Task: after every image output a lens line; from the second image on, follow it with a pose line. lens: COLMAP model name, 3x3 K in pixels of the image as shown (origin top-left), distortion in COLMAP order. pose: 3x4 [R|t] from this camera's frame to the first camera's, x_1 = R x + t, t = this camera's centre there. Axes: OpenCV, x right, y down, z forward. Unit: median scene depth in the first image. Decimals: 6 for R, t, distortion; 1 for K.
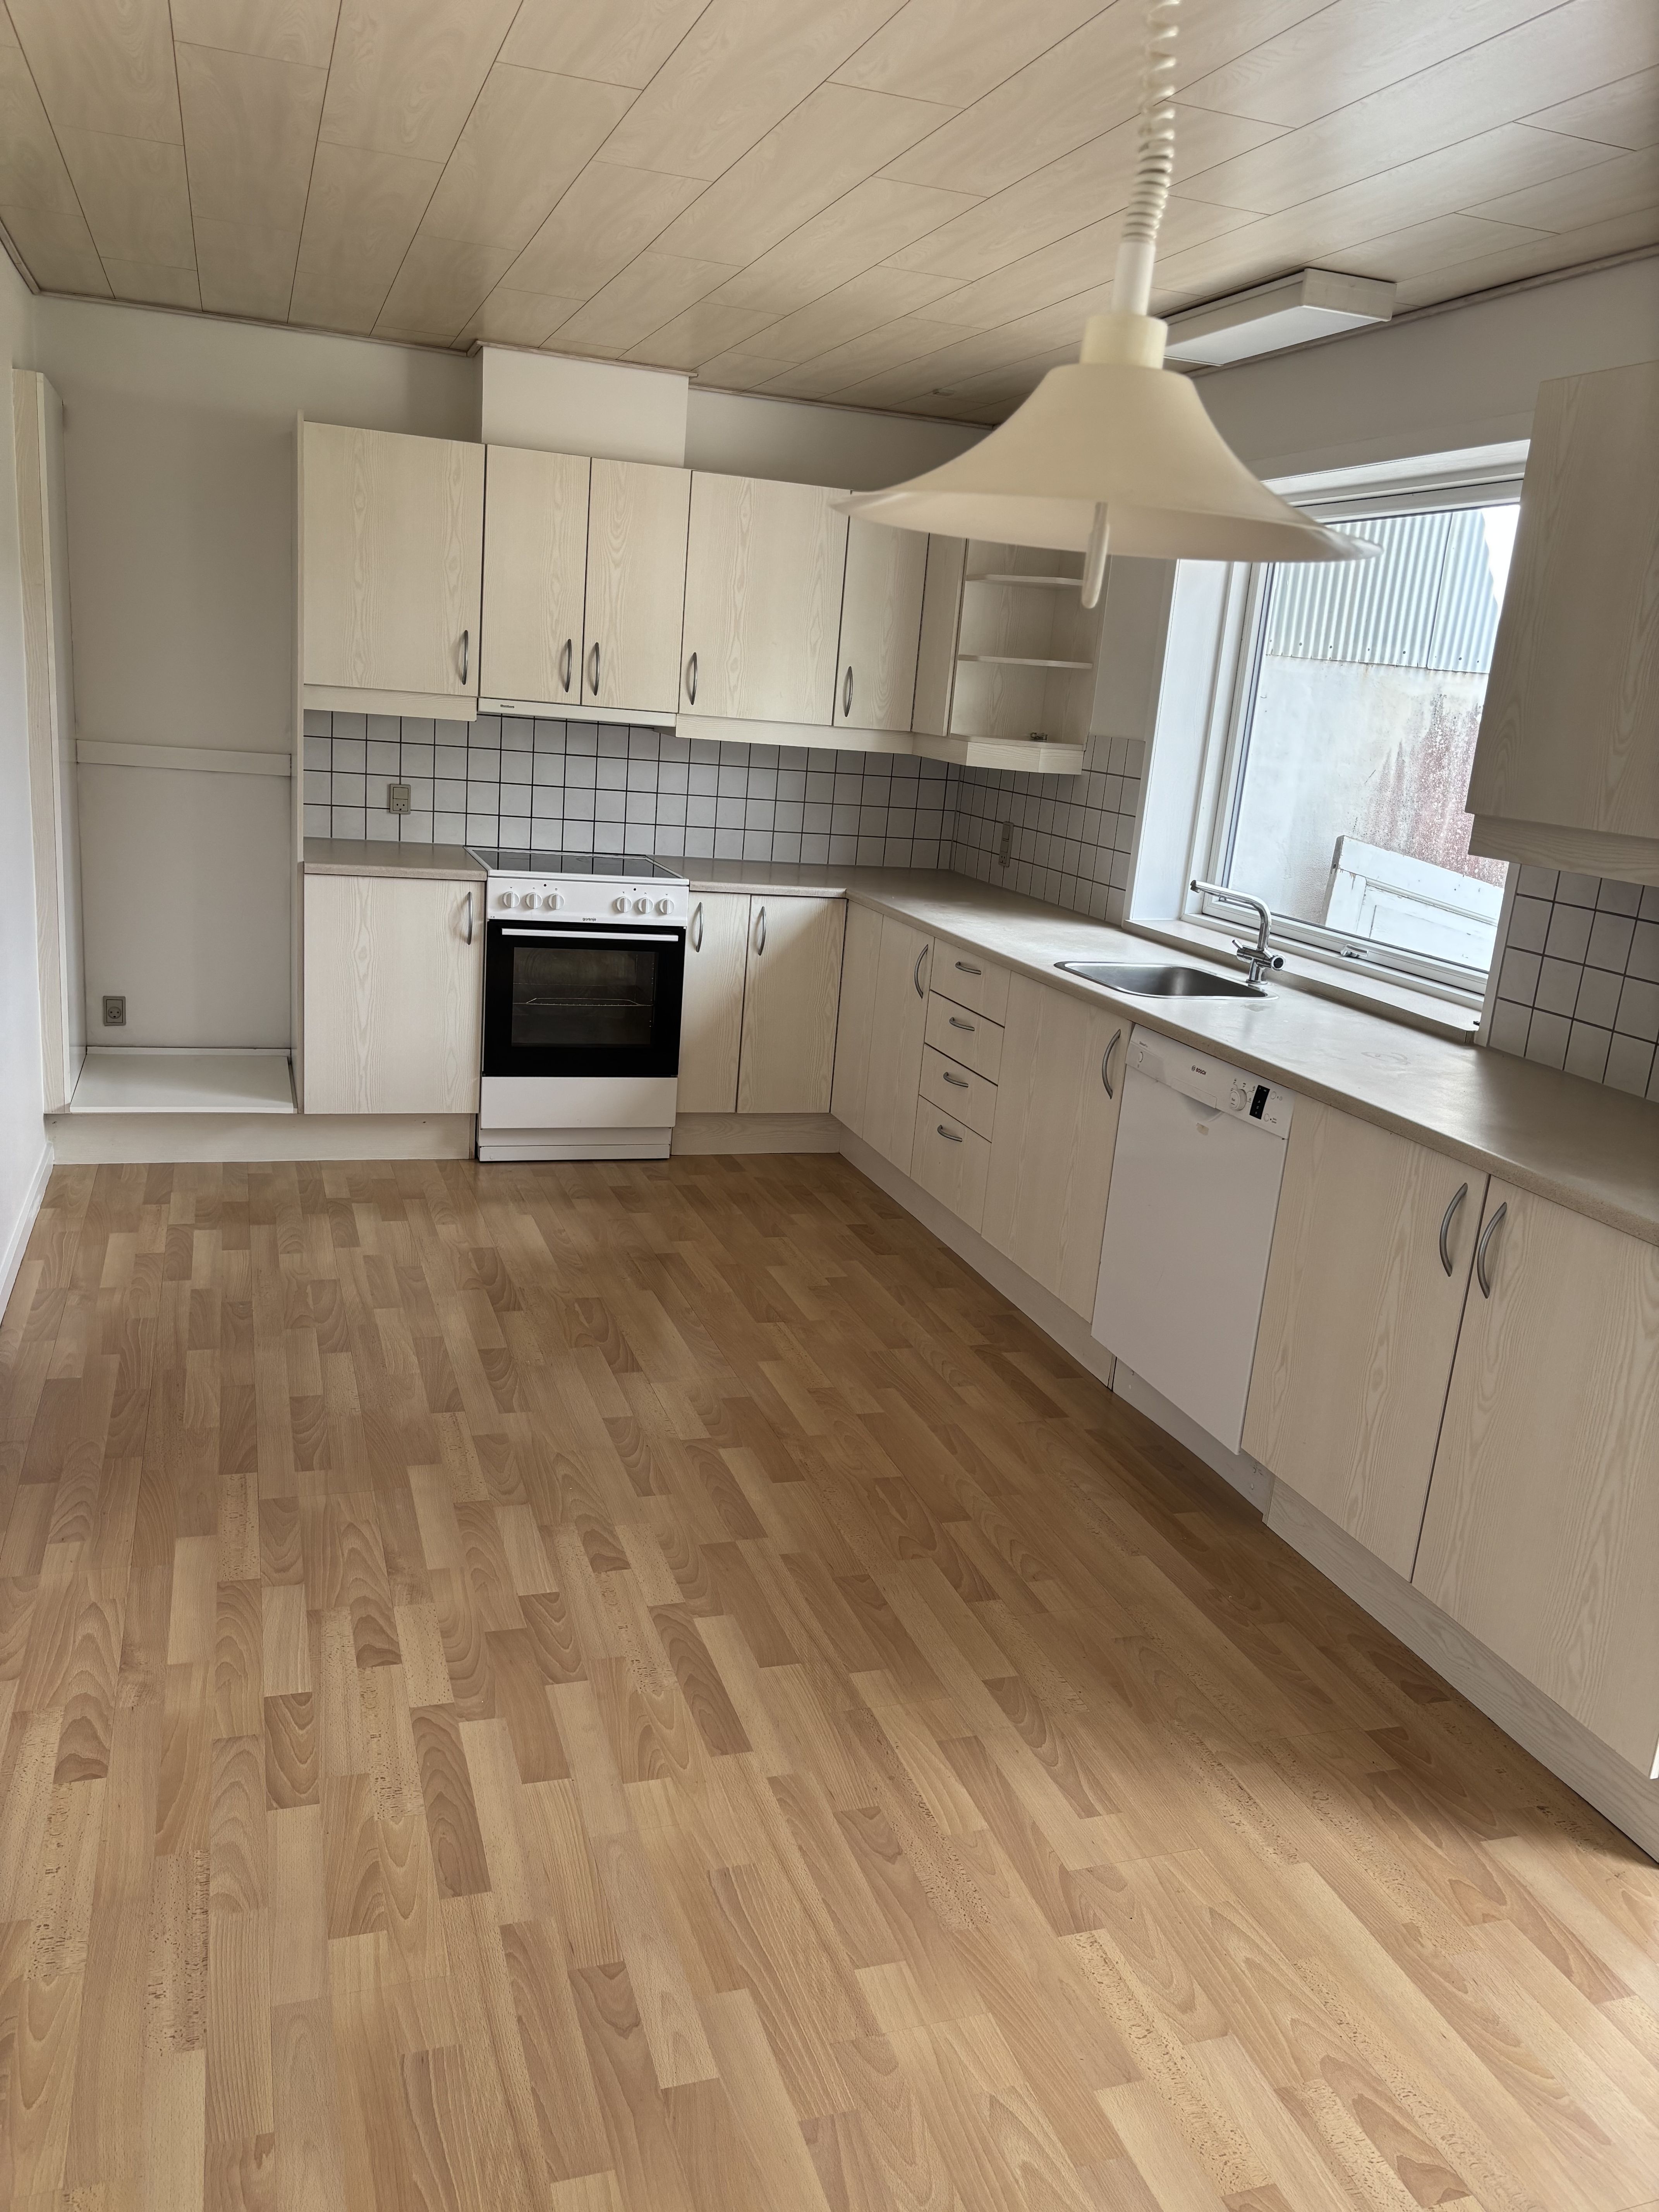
lens RADIAL K [[1653.0, 0, 814.8], [0, 1653.0, 1100.2], [0, 0, 1]] dist [0.005097, 0.002818]
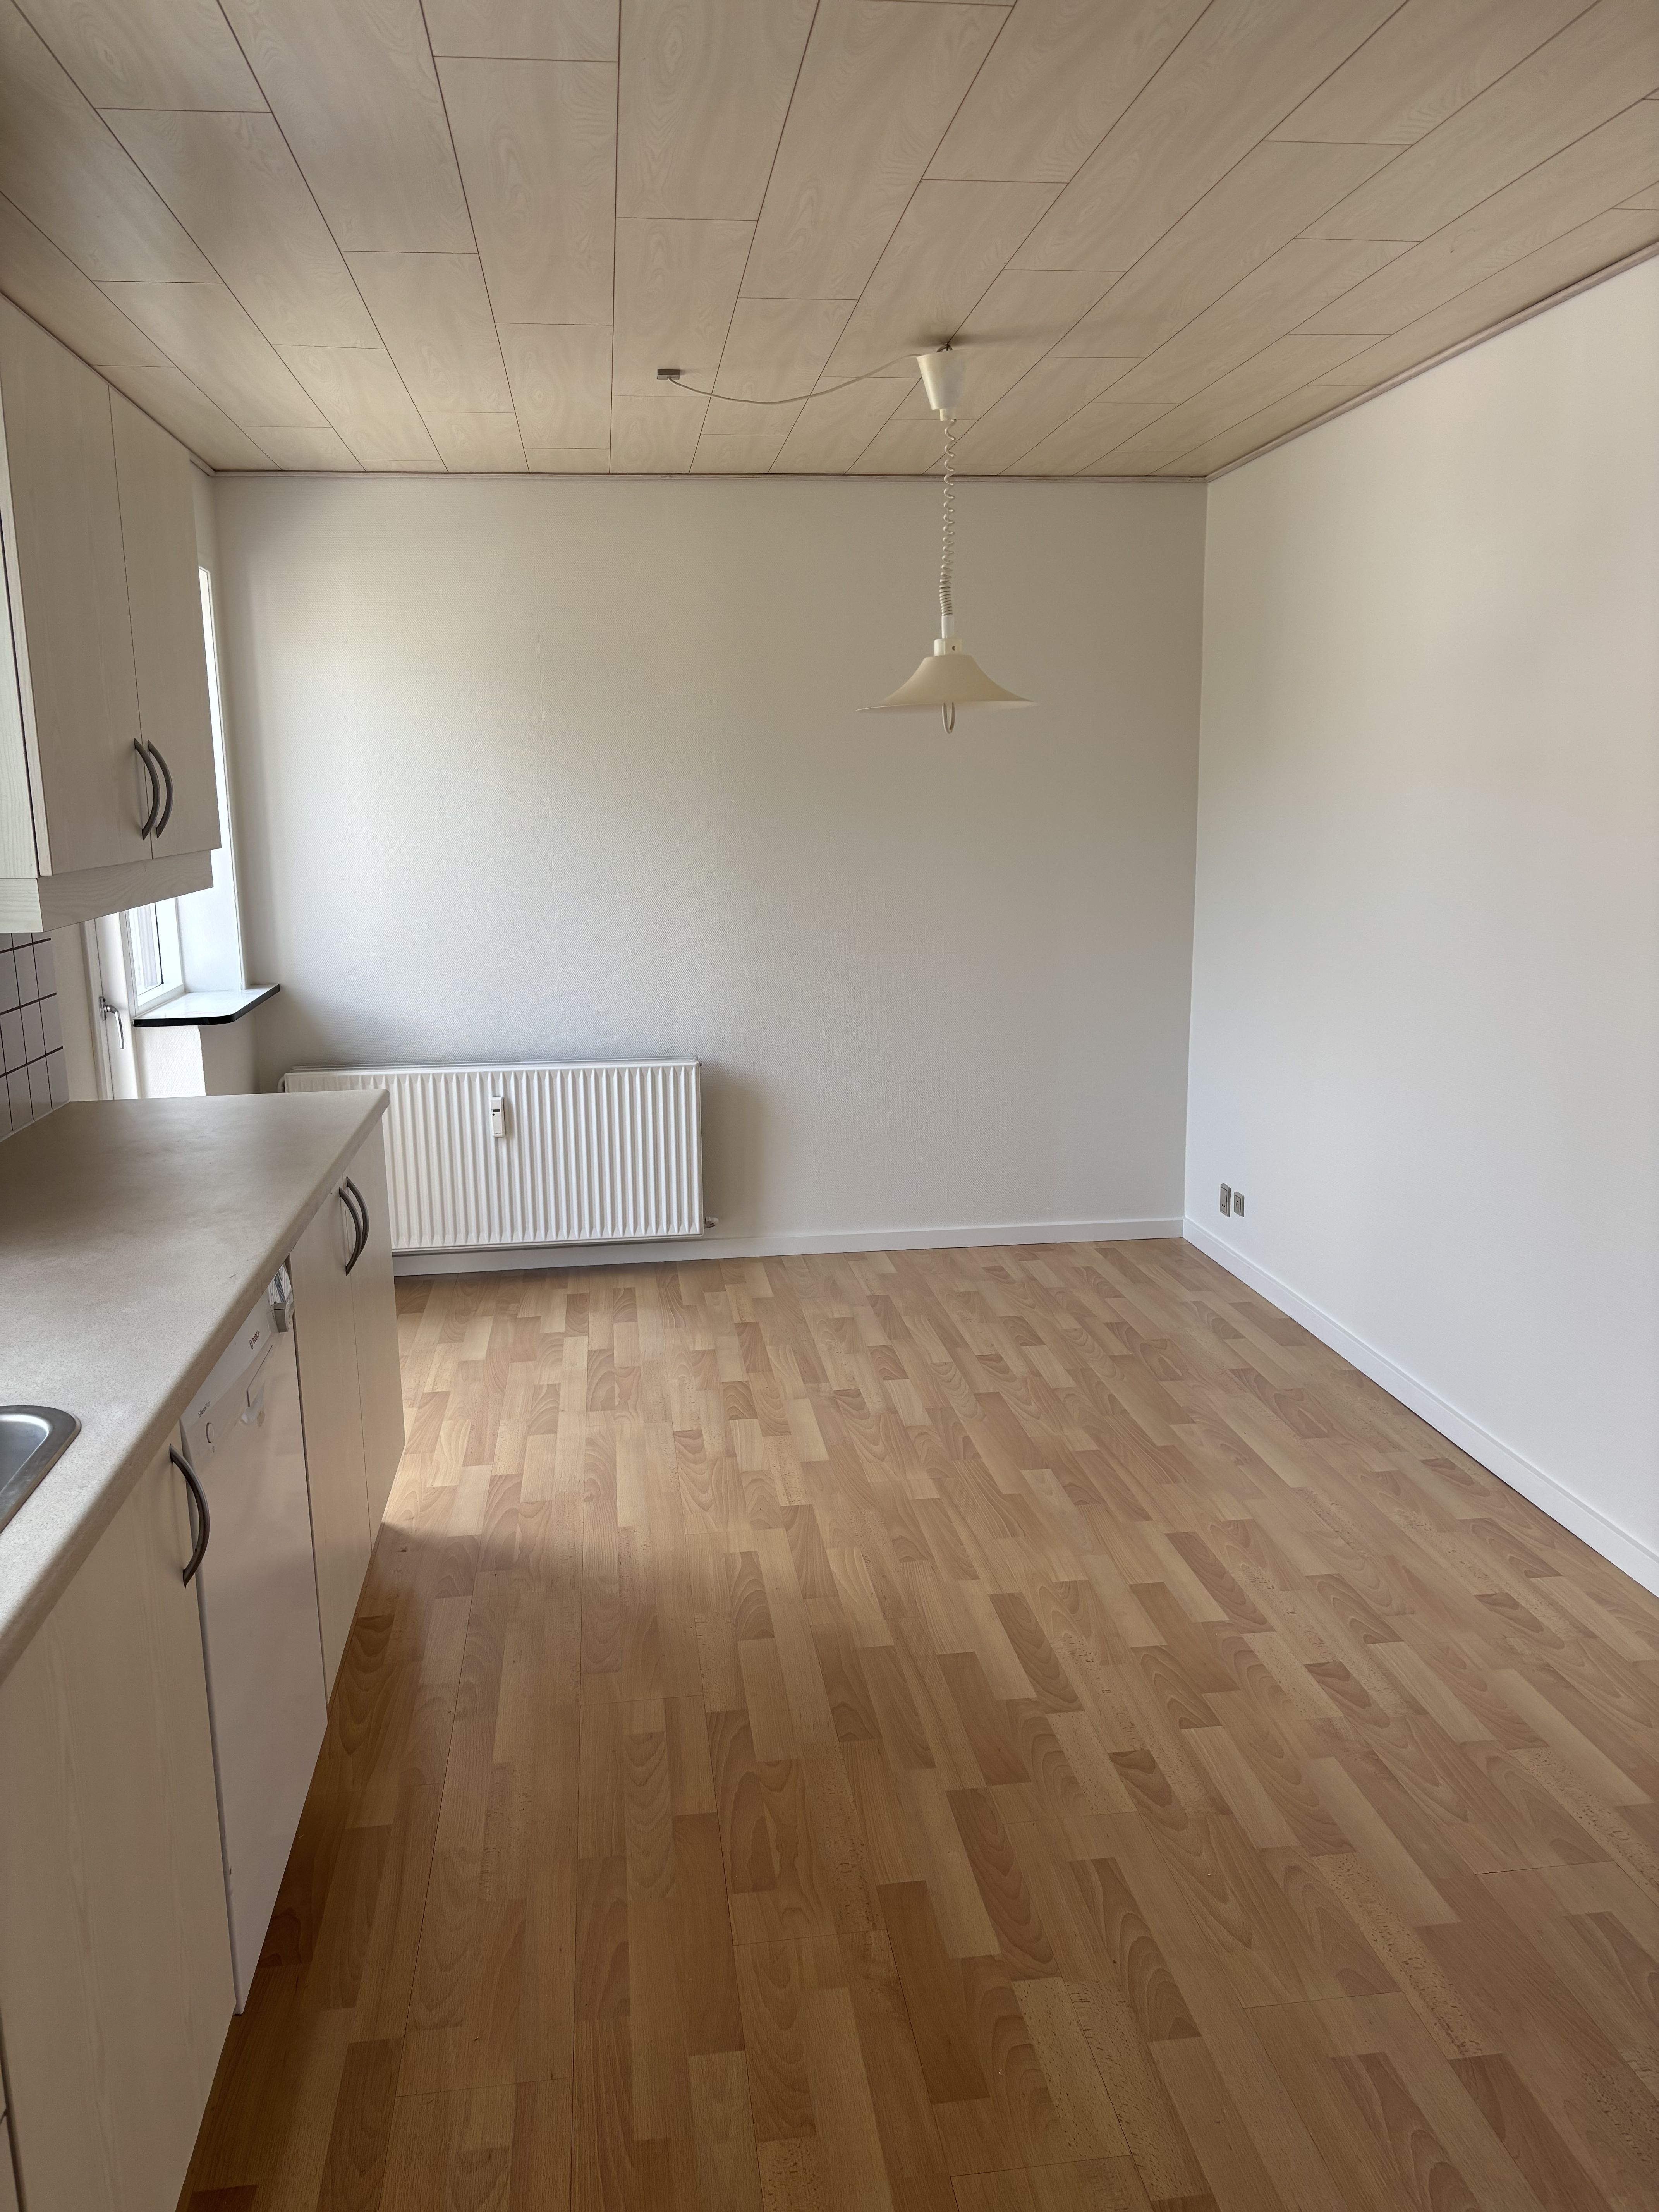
lens RADIAL K [[1653.0, 0, 818.5], [0, 1653.0, 1120.1], [0, 0, 1]] dist [0.005097, 0.002818]
pose [[-0.979156, -0.101400, 0.175987, -0.094517], [-0.012937, 0.895841, 0.444186, -0.486356], [-0.202697, 0.432651, -0.878480, 1.948970]]
